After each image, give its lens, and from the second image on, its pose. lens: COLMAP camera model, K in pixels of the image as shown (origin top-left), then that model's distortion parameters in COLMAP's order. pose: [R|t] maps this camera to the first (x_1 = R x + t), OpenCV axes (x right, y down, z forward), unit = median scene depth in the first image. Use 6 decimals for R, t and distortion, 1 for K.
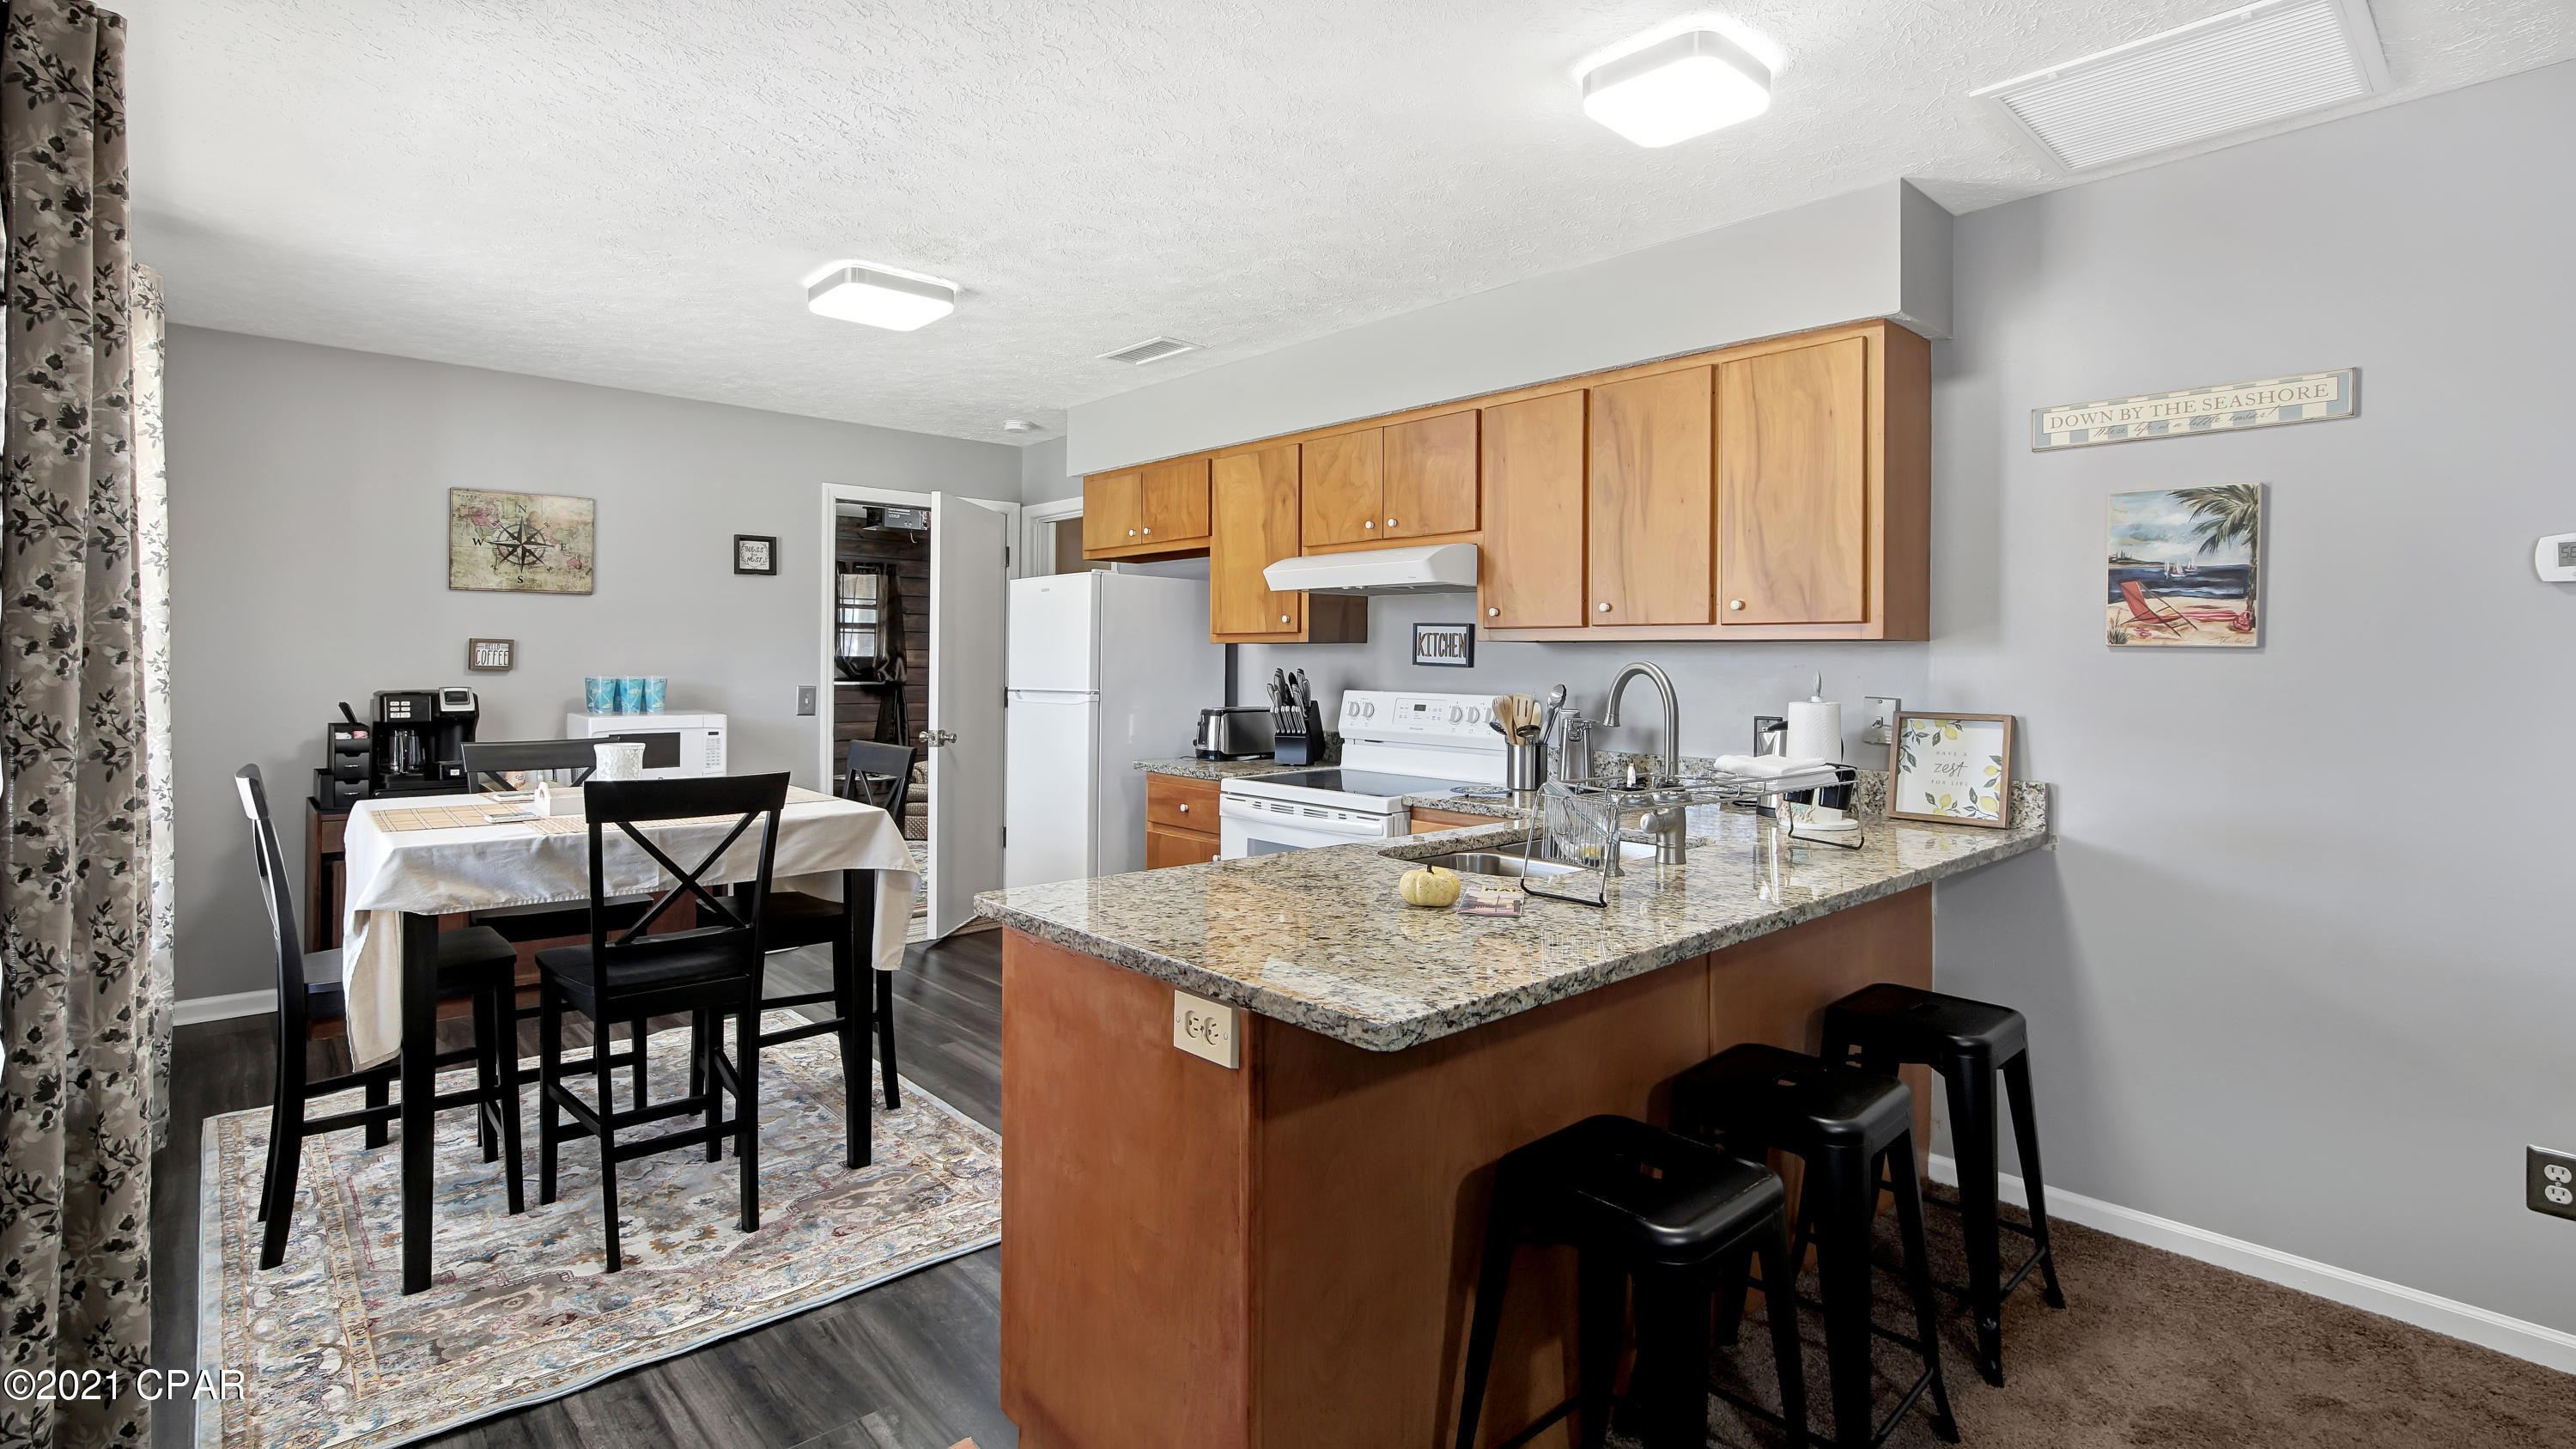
lens RADIAL K [[1204.3, 0, 1301.4], [0, 1204.3, 674.1], [0, 0, 1]] dist [-0.011810, 0.004454]
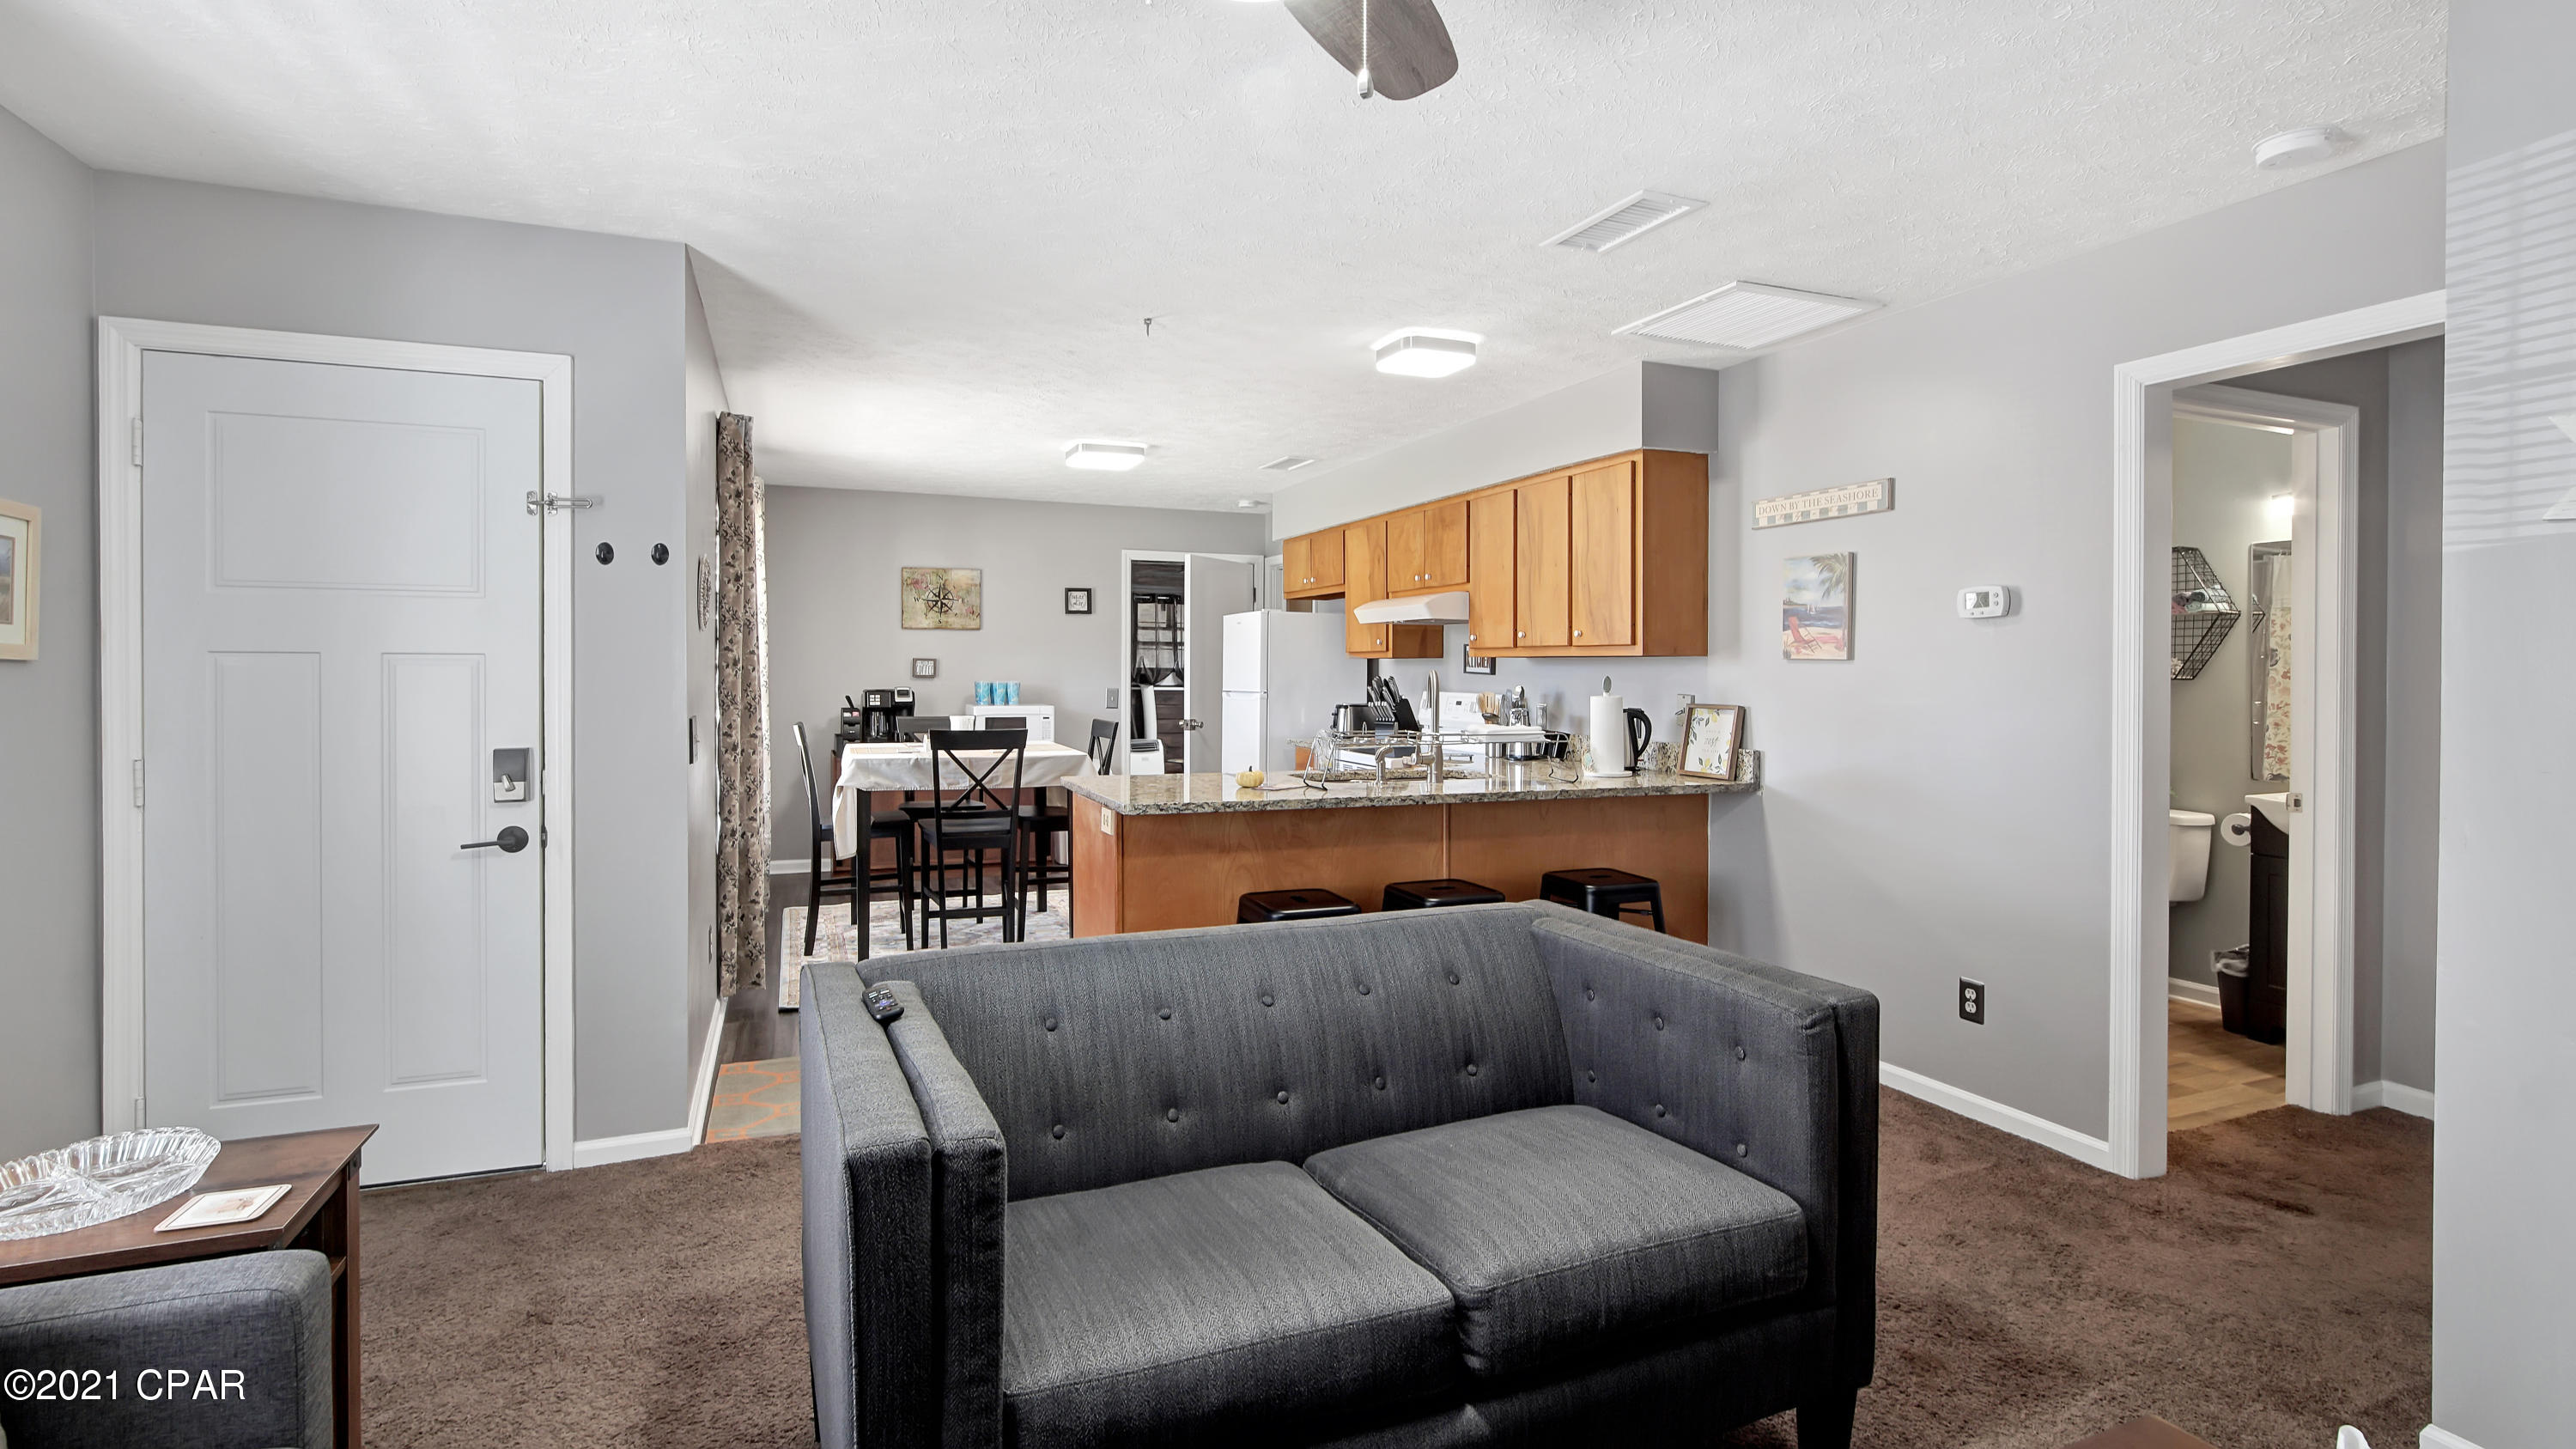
lens RADIAL K [[1204.3, 0, 1285.5], [0, 1204.3, 707.6], [0, 0, 1]] dist [-0.011810, 0.004454]
pose [[0.938874, 0.008337, -0.344160, 0.540273], [-0.001850, 0.999814, 0.019173, 0.008608], [0.344256, -0.017364, 0.938715, -0.571923]]
